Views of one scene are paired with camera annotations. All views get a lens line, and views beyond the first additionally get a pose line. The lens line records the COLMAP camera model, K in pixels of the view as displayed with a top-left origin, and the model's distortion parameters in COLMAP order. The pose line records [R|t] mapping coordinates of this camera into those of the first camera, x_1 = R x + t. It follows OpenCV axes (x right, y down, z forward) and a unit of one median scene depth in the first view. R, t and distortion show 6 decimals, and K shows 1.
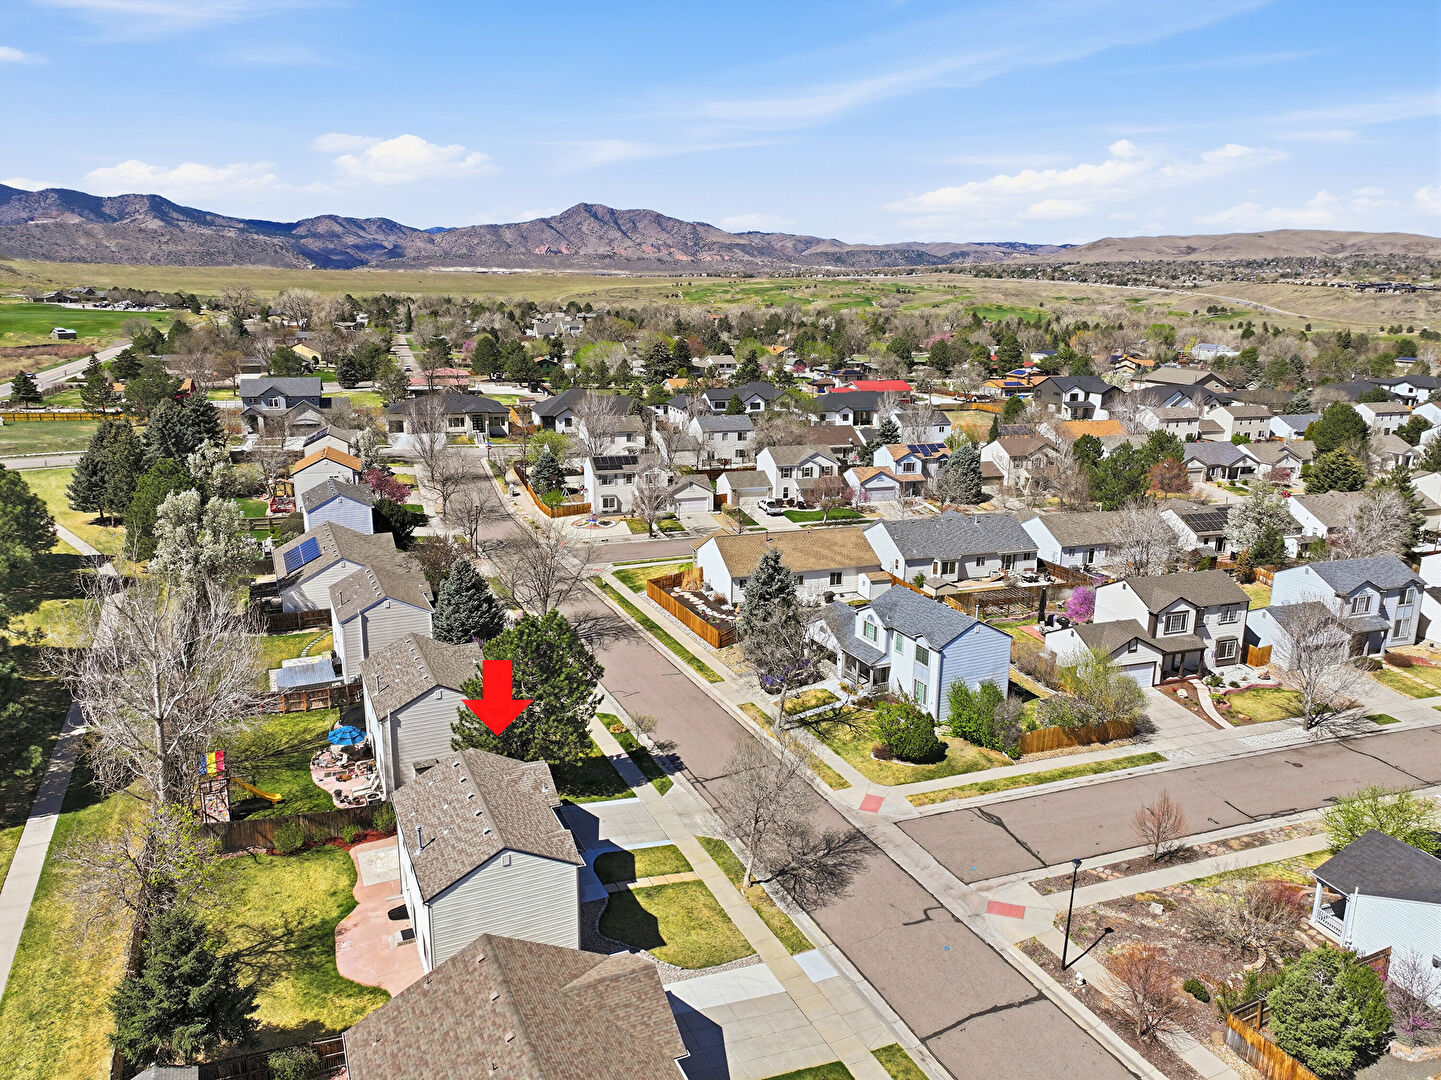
lens RADIAL K [[1006.0, 0, 724.5], [0, 1006.0, 542.7], [0, 0, 1]] dist [0.004078, 0.012368]
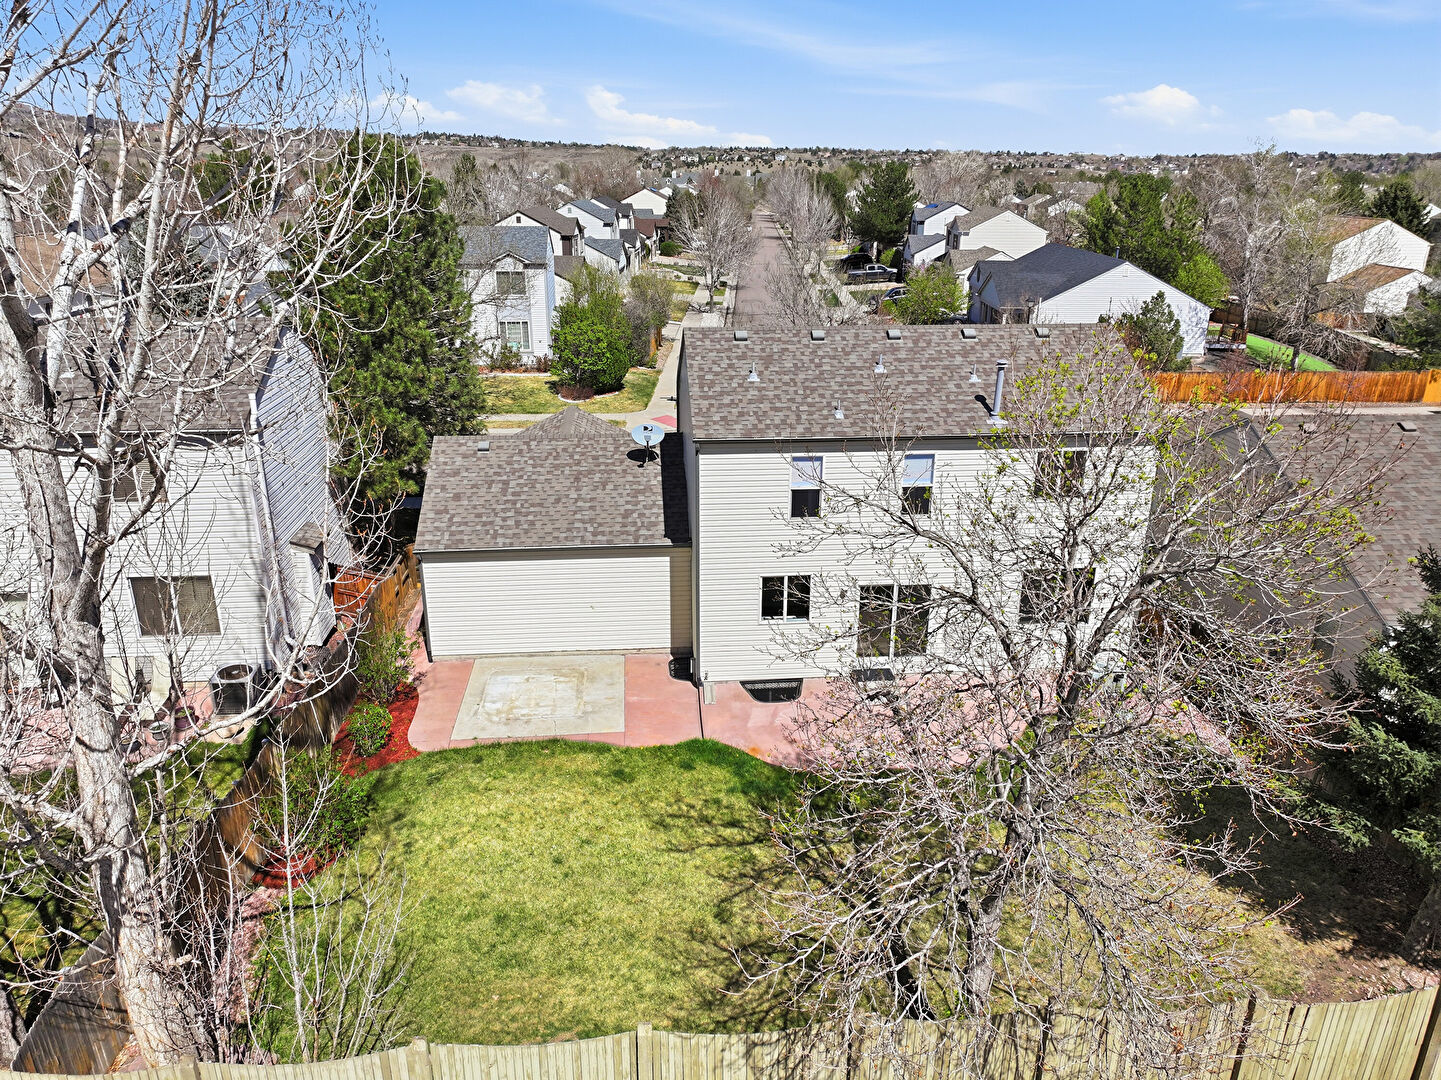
lens RADIAL K [[1006.0, 0, 726.9], [0, 1006.0, 543.2], [0, 0, 1]] dist [0.004078, 0.012368]
pose [[0.344799, -0.338782, 0.875409, -0.357930], [0.227198, 0.934990, 0.272352, 0.094308], [-0.910766, 0.104984, 0.399353, 0.431159]]
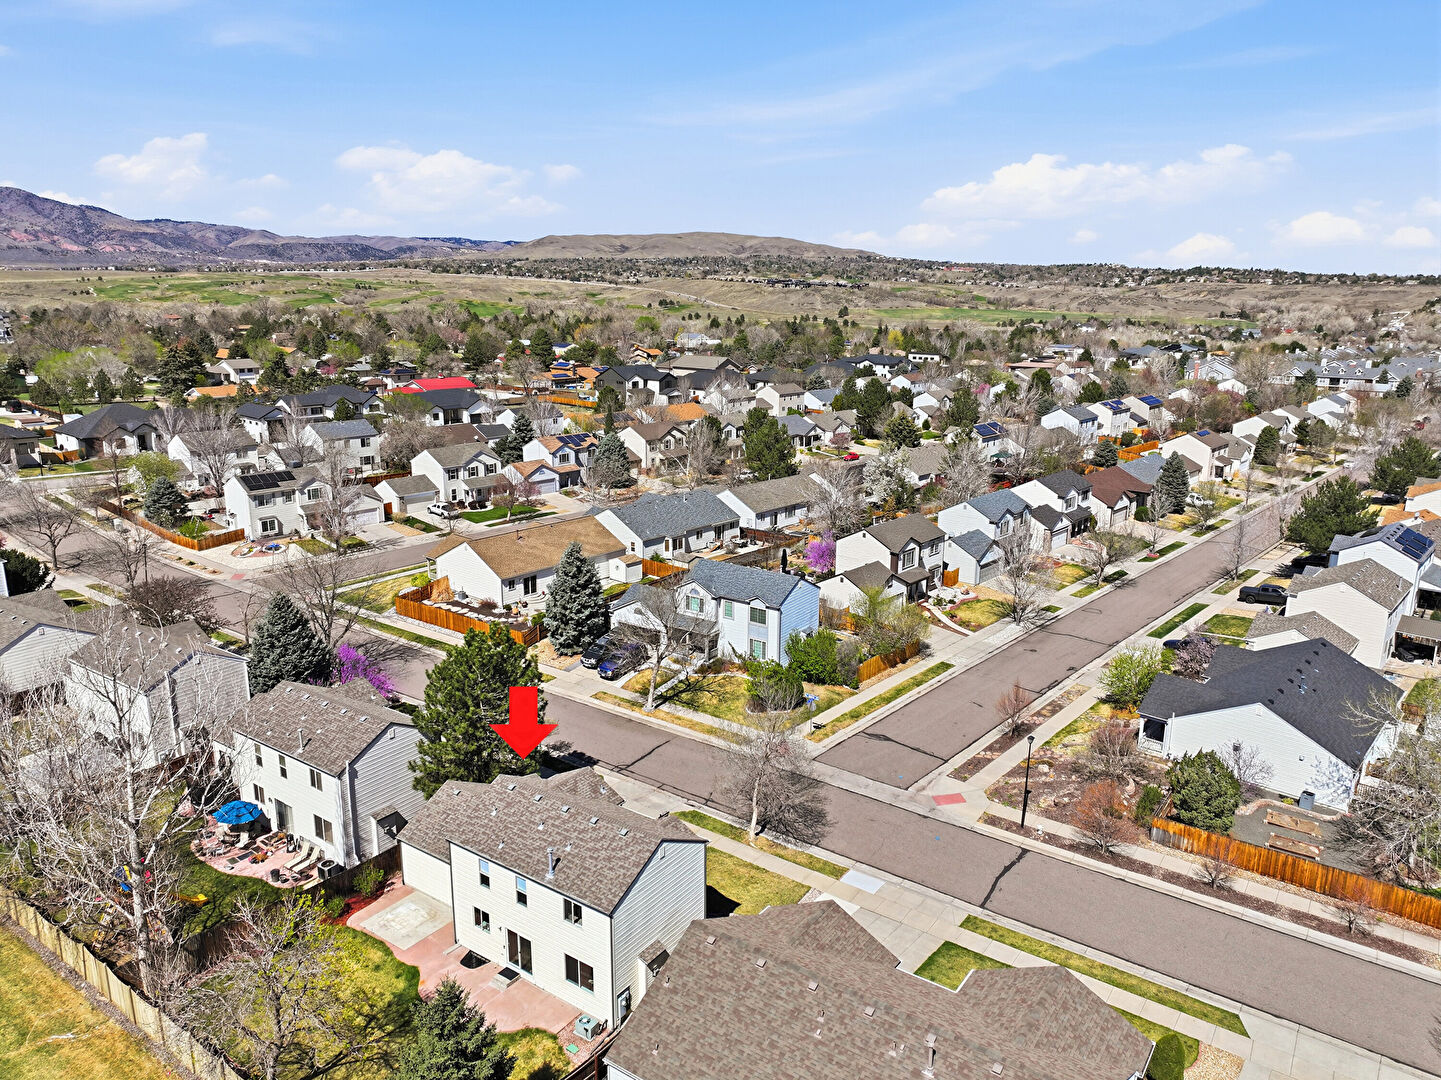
lens RADIAL K [[1006.0, 0, 725.2], [0, 1006.0, 542.7], [0, 0, 1]] dist [0.004078, 0.012368]
pose [[0.869343, -0.125901, 0.477903, -0.266367], [0.123896, 0.991647, 0.035868, -0.009167], [-0.478427, 0.028029, 0.877680, 0.033585]]
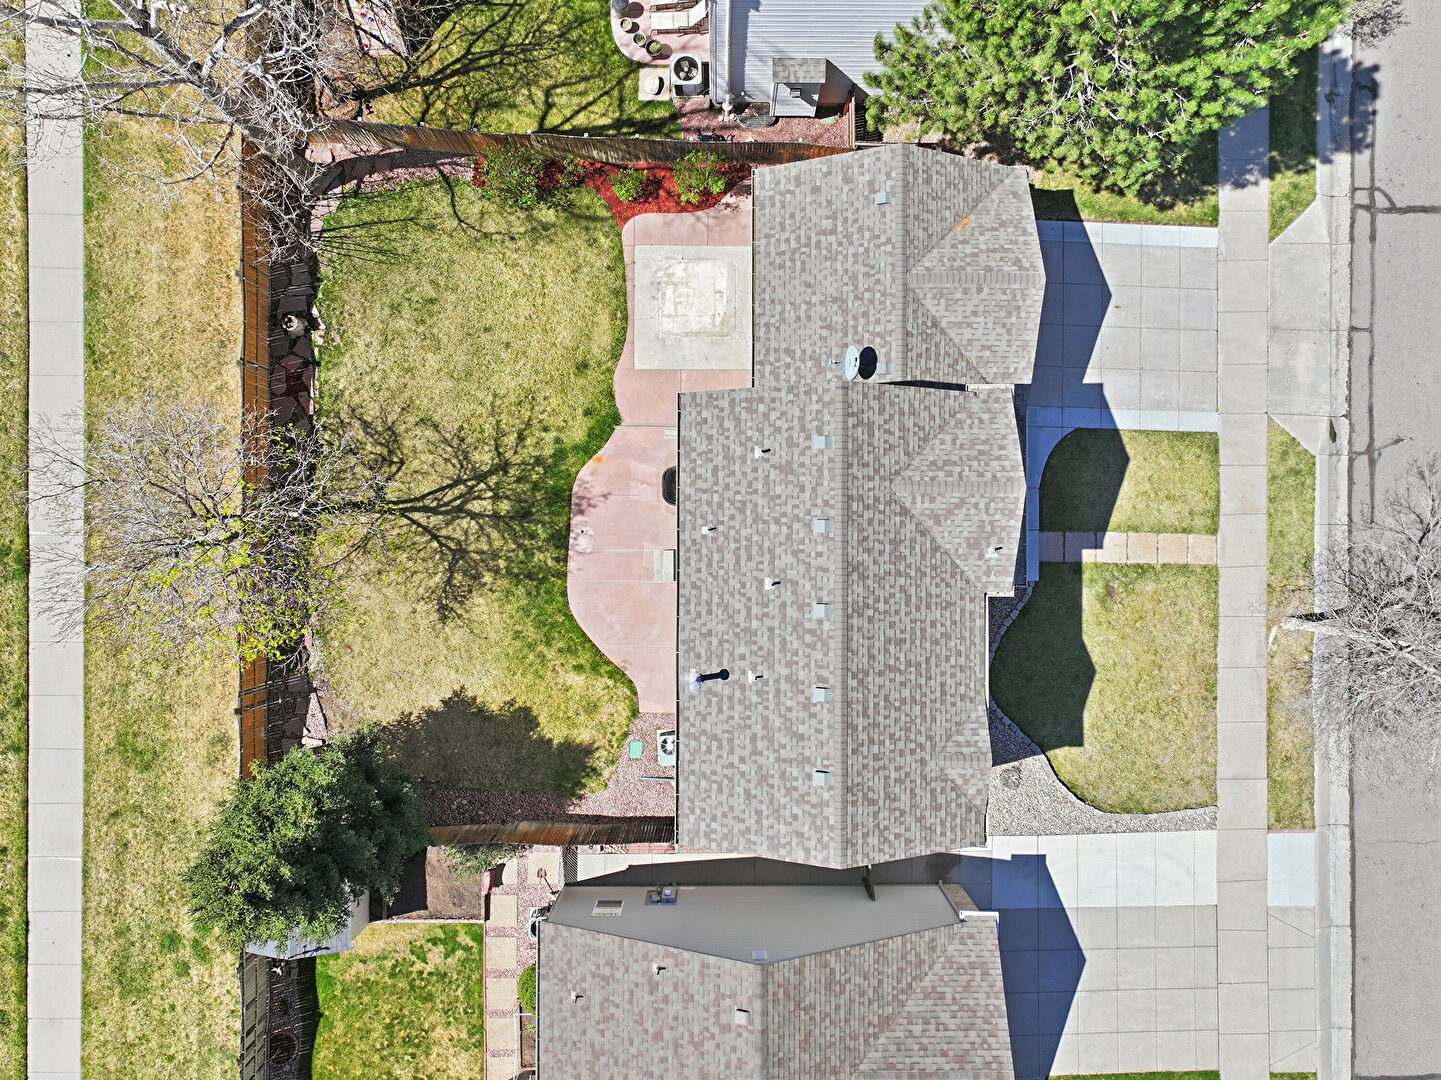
lens RADIAL K [[1006.0, 0, 728.7], [0, 1006.0, 528.1], [0, 0, 1]] dist [0.004078, 0.012368]
pose [[0.902189, 0.431168, -0.012214, -0.145340], [-0.101966, 0.240699, 0.965229, -0.087448], [0.419116, -0.869573, 0.261121, 0.435453]]
